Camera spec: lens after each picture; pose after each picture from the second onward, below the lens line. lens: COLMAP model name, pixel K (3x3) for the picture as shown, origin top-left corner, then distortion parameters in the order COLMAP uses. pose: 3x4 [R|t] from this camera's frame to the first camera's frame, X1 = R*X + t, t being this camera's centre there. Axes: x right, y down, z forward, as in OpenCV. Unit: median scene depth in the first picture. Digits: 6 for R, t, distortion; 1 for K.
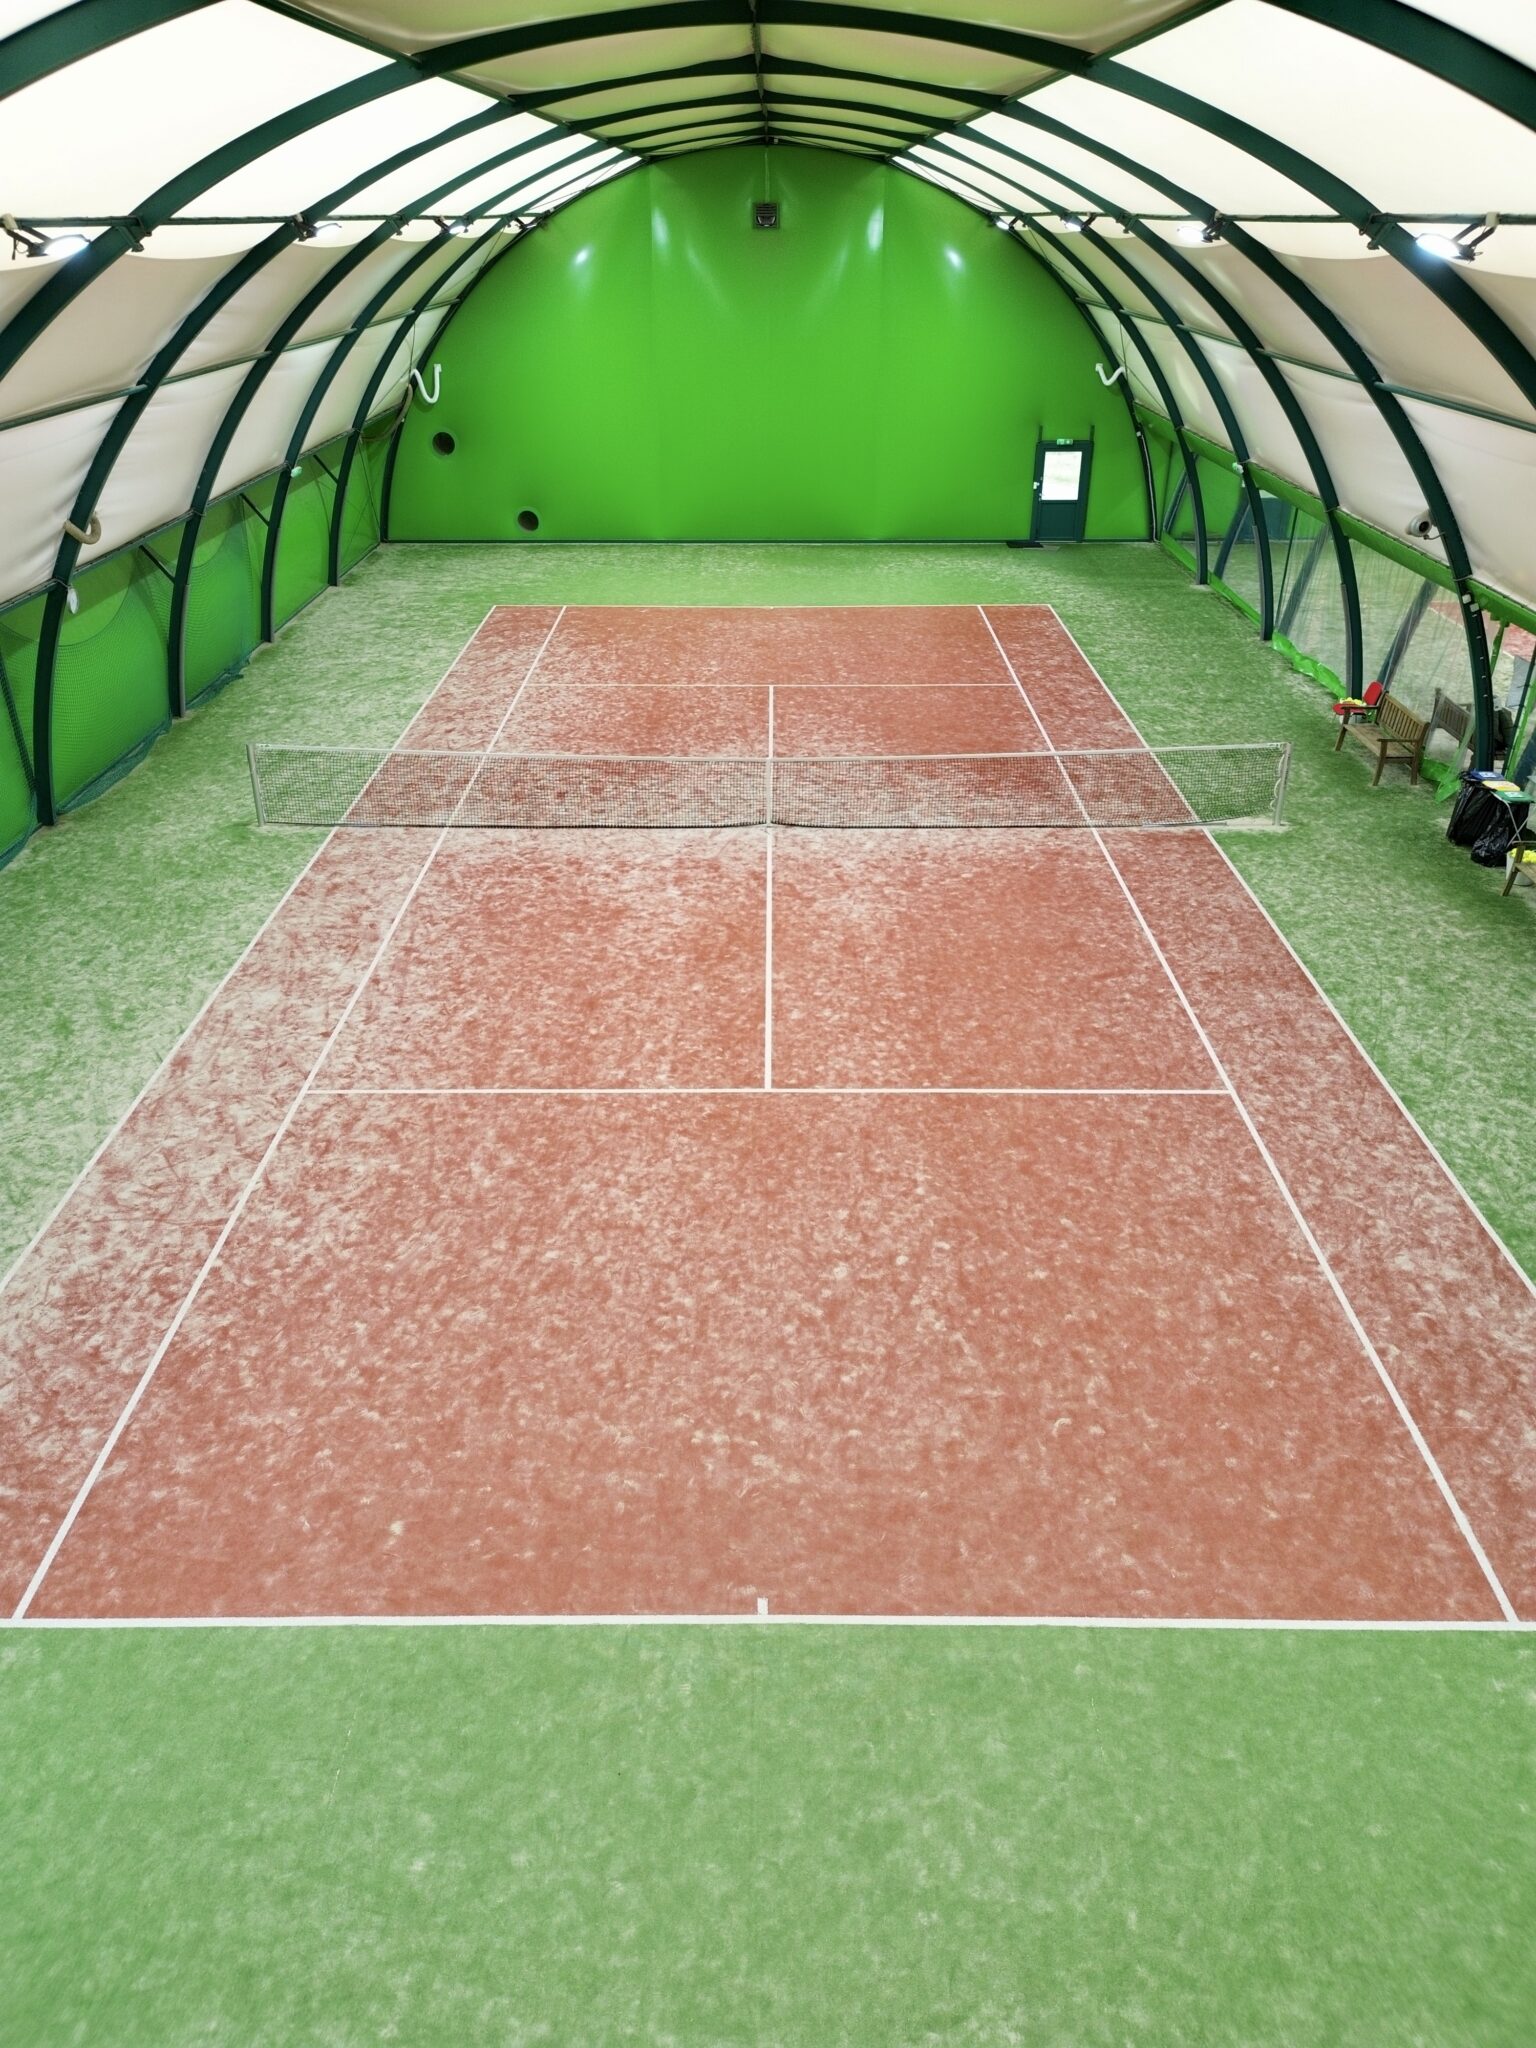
lens RADIAL K [[1447.7, 0, 766.2], [0, 1447.7, 1017.5], [0, 0, 1]] dist [0.168538, -0.374529]
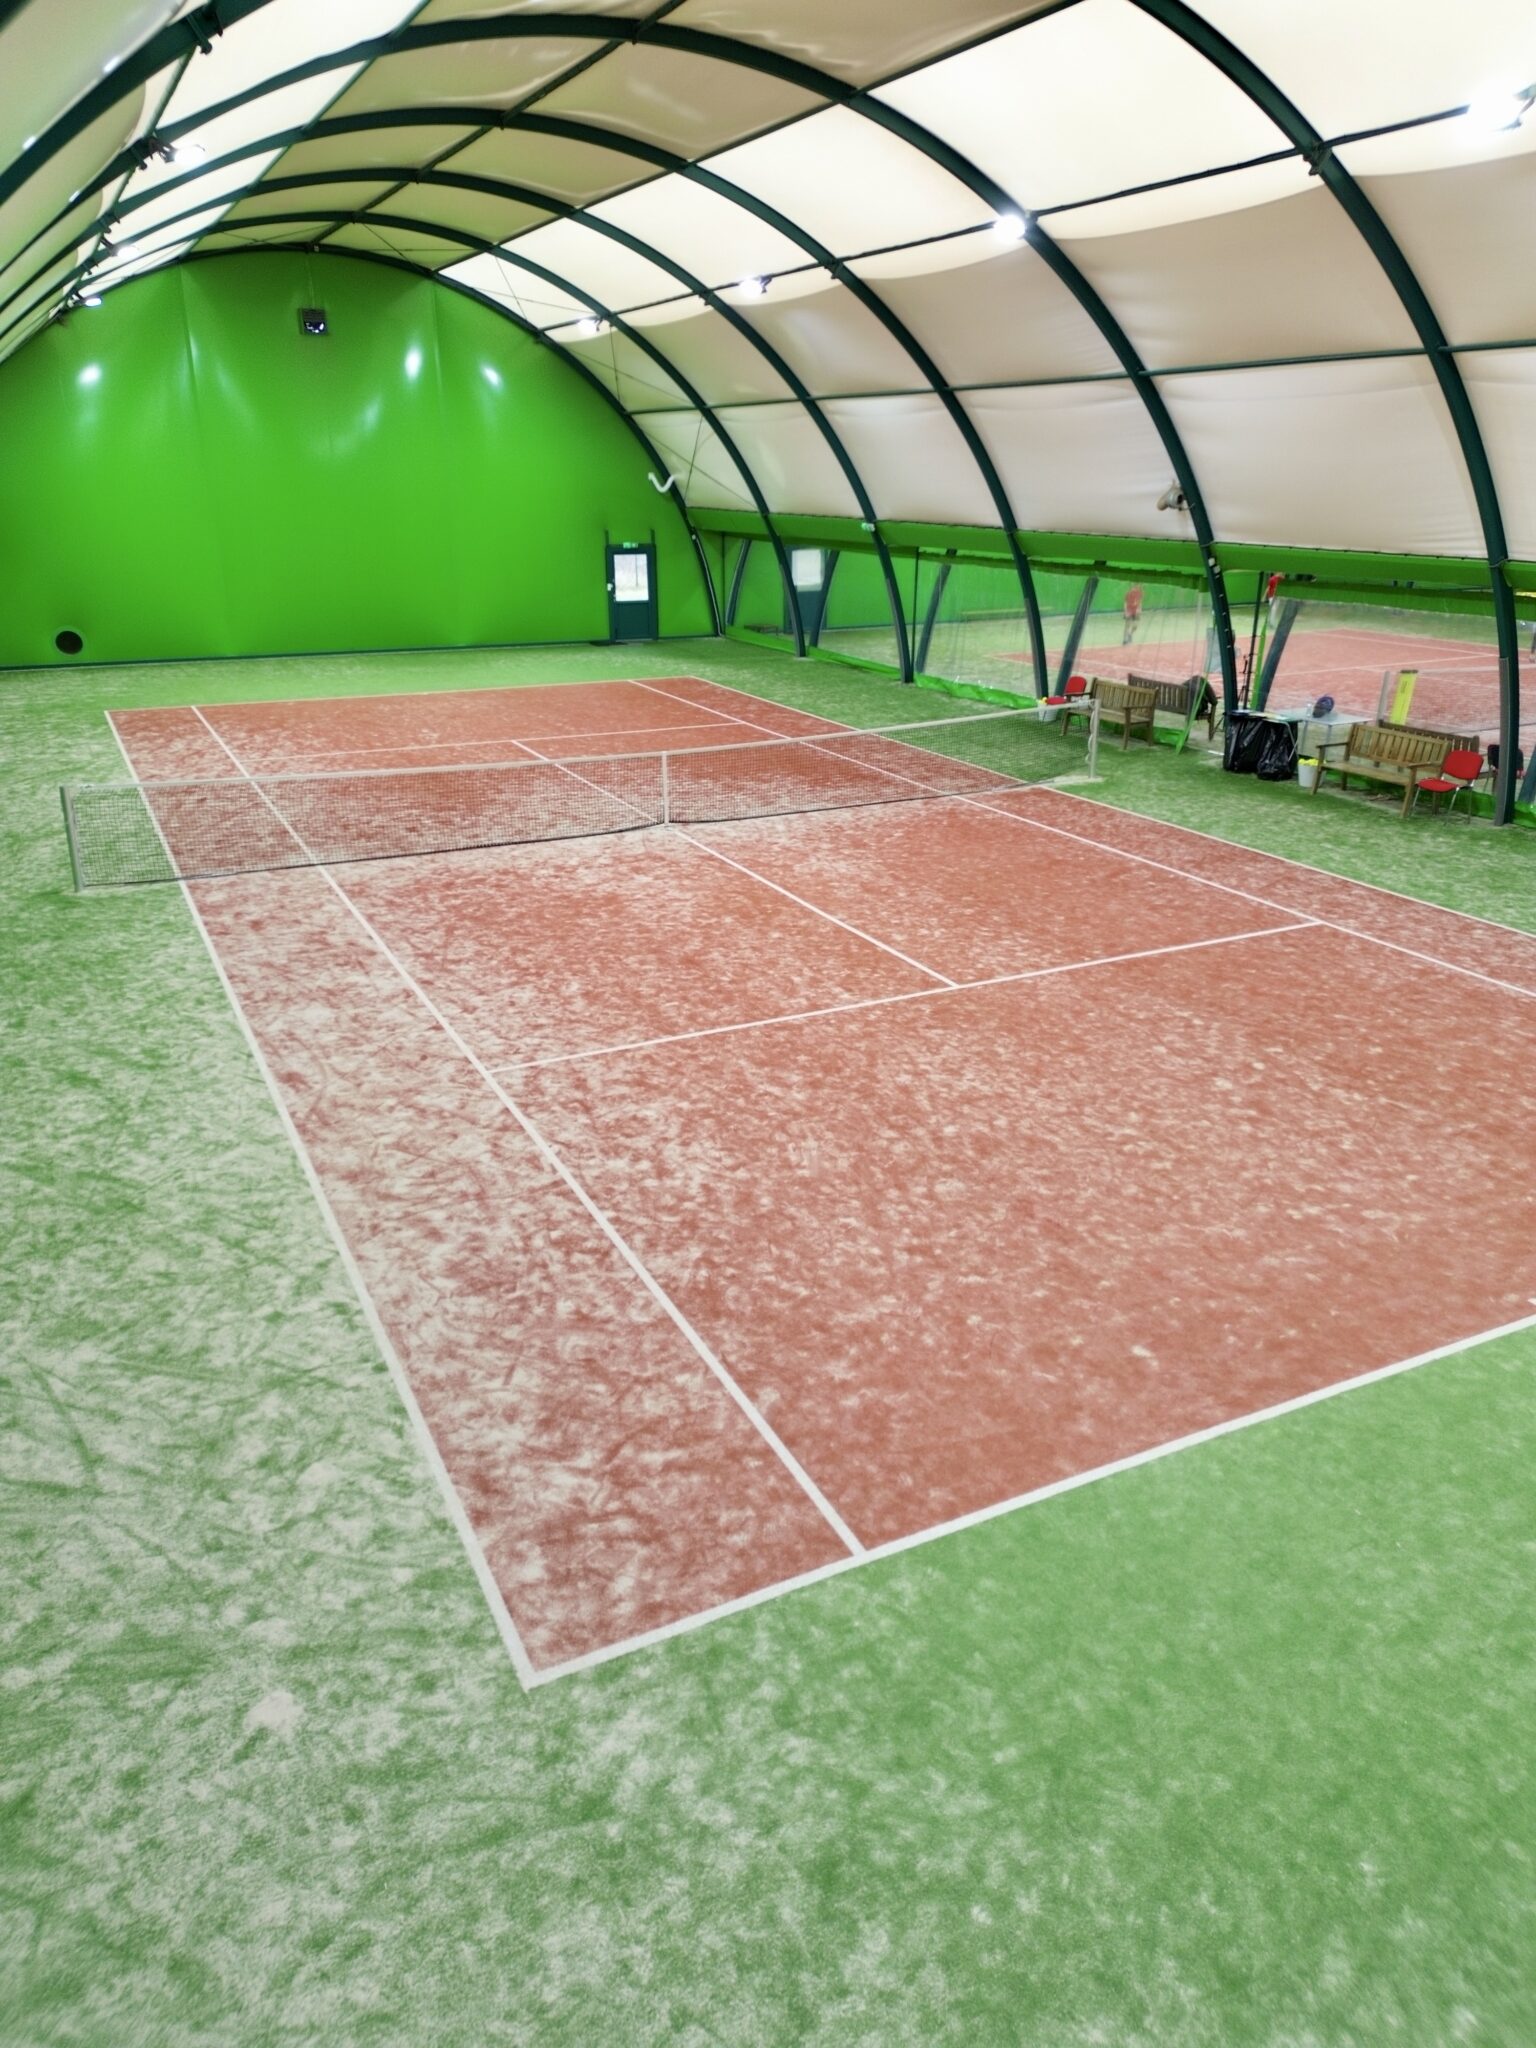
lens RADIAL K [[1440.0, 0, 768.0], [0, 1440.0, 1024.0], [0, 0, 1]] dist [0.100847, -0.105407]
pose [[0.893733, -0.160175, 0.419029, -0.518655], [0.213589, 0.973349, -0.083492, 0.128303], [-0.394488, 0.164120, 0.904126, 0.204509]]
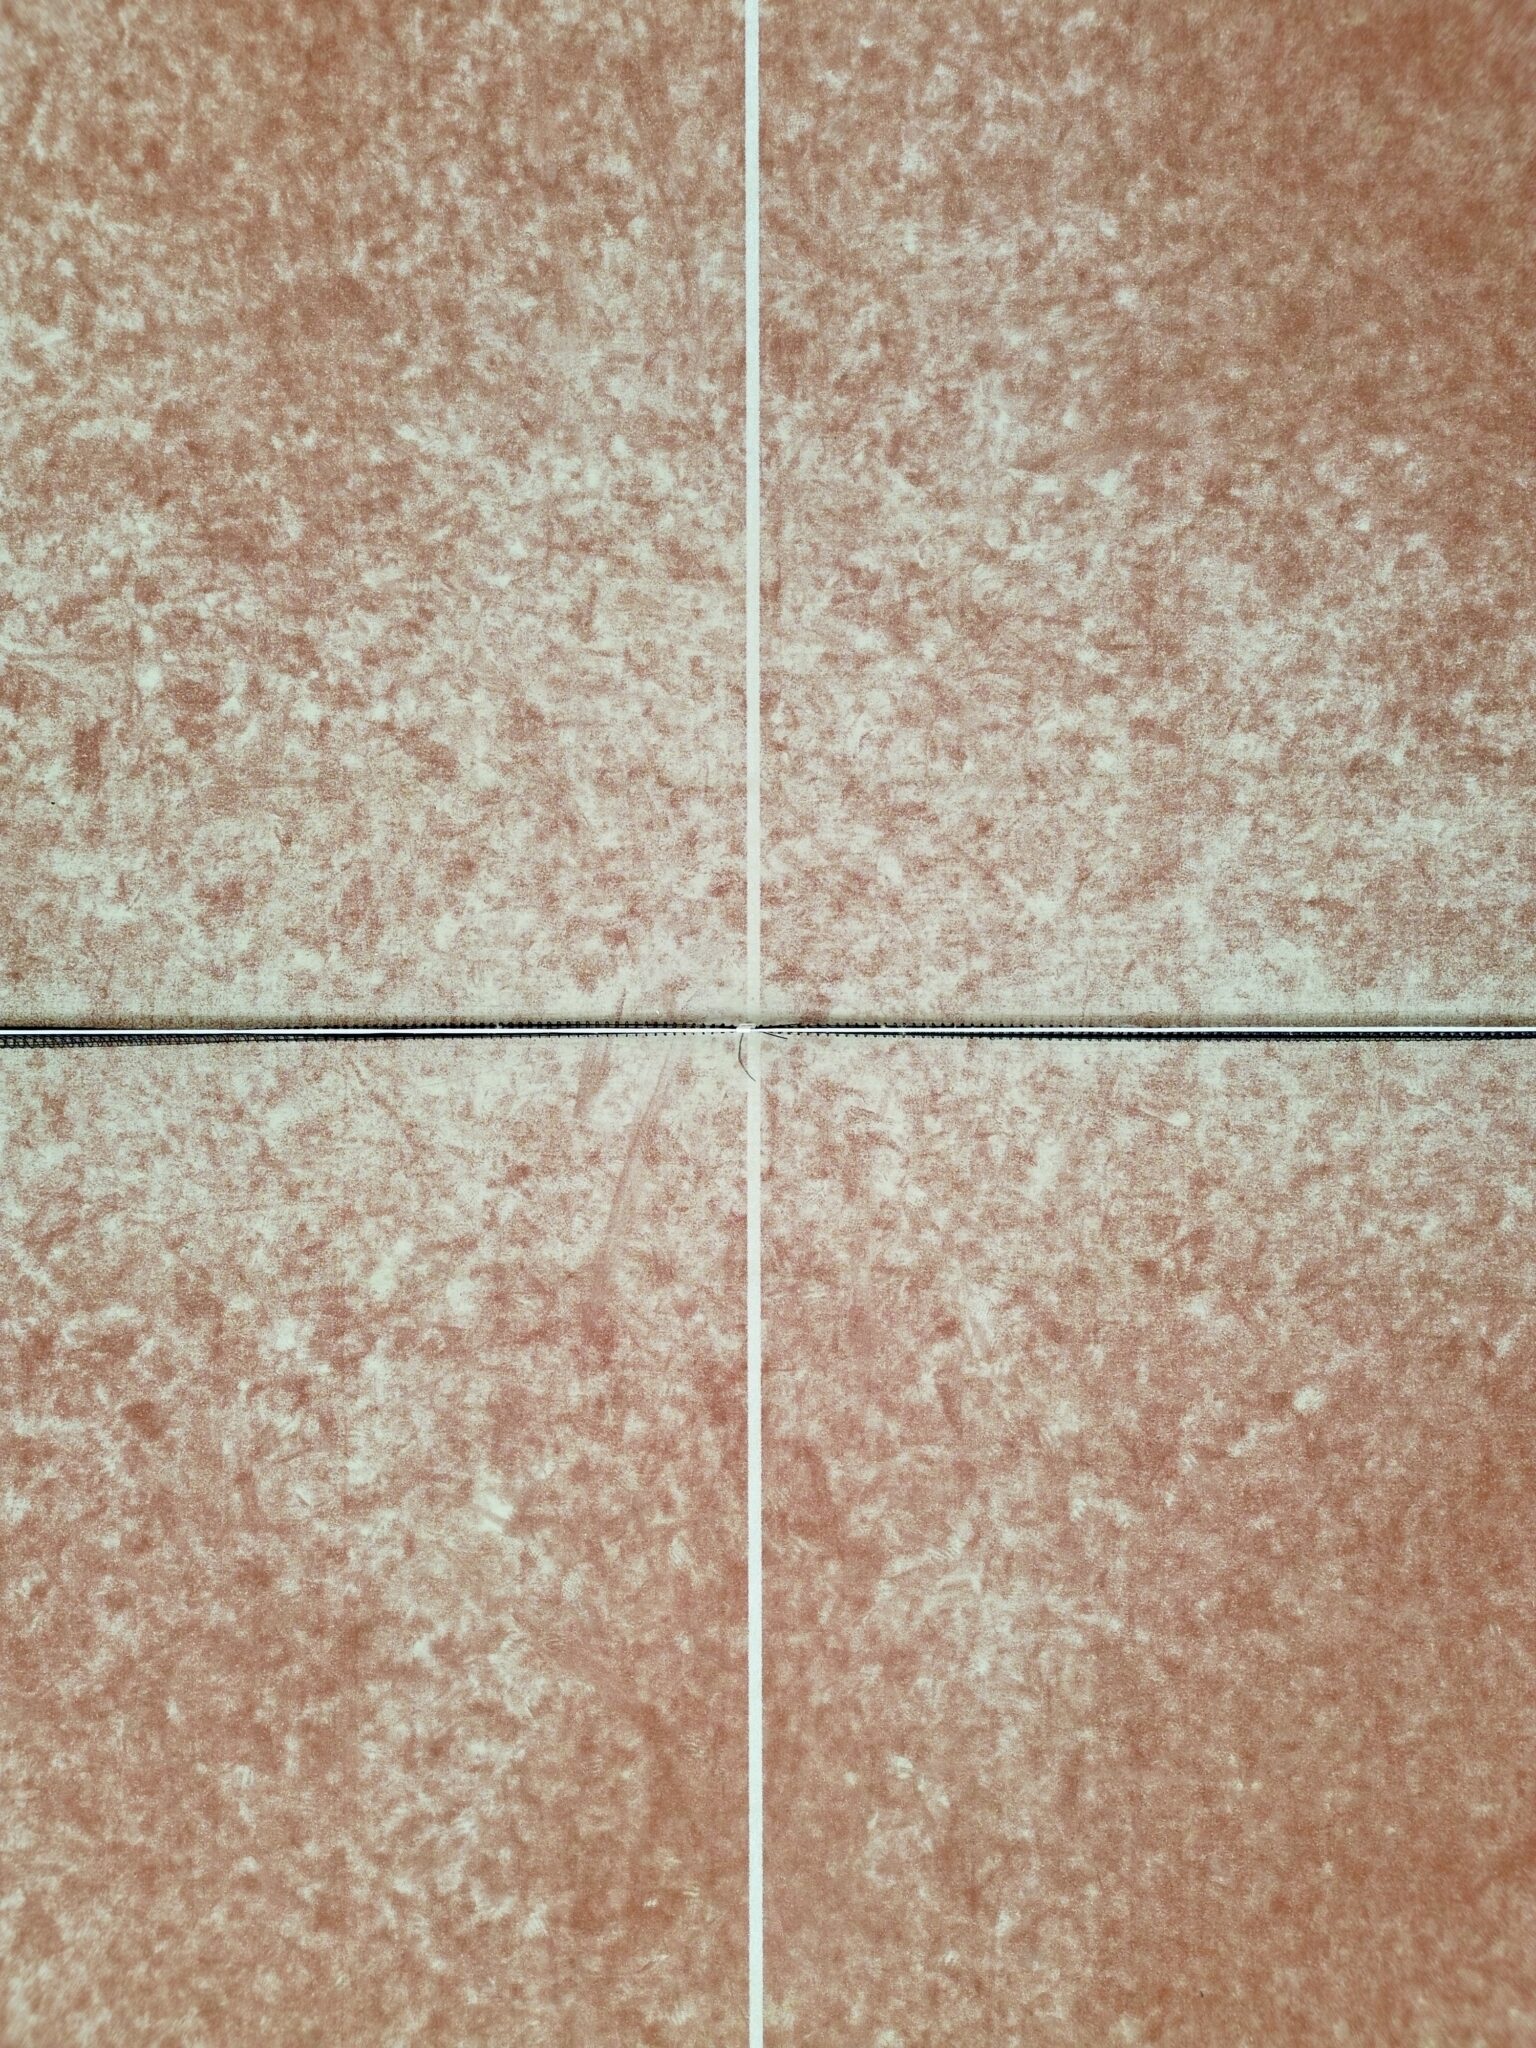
lens RADIAL K [[1436.8, 0, 768.0], [0, 1436.8, 1024.0], [0, 0, 1]] dist [0.085303, -0.099722]
pose [[0.999879, -0.007736, -0.013466, 0.015000], [0.015526, 0.479321, 0.877502, -0.614121], [-0.000334, -0.877605, 0.479384, 1.229120]]
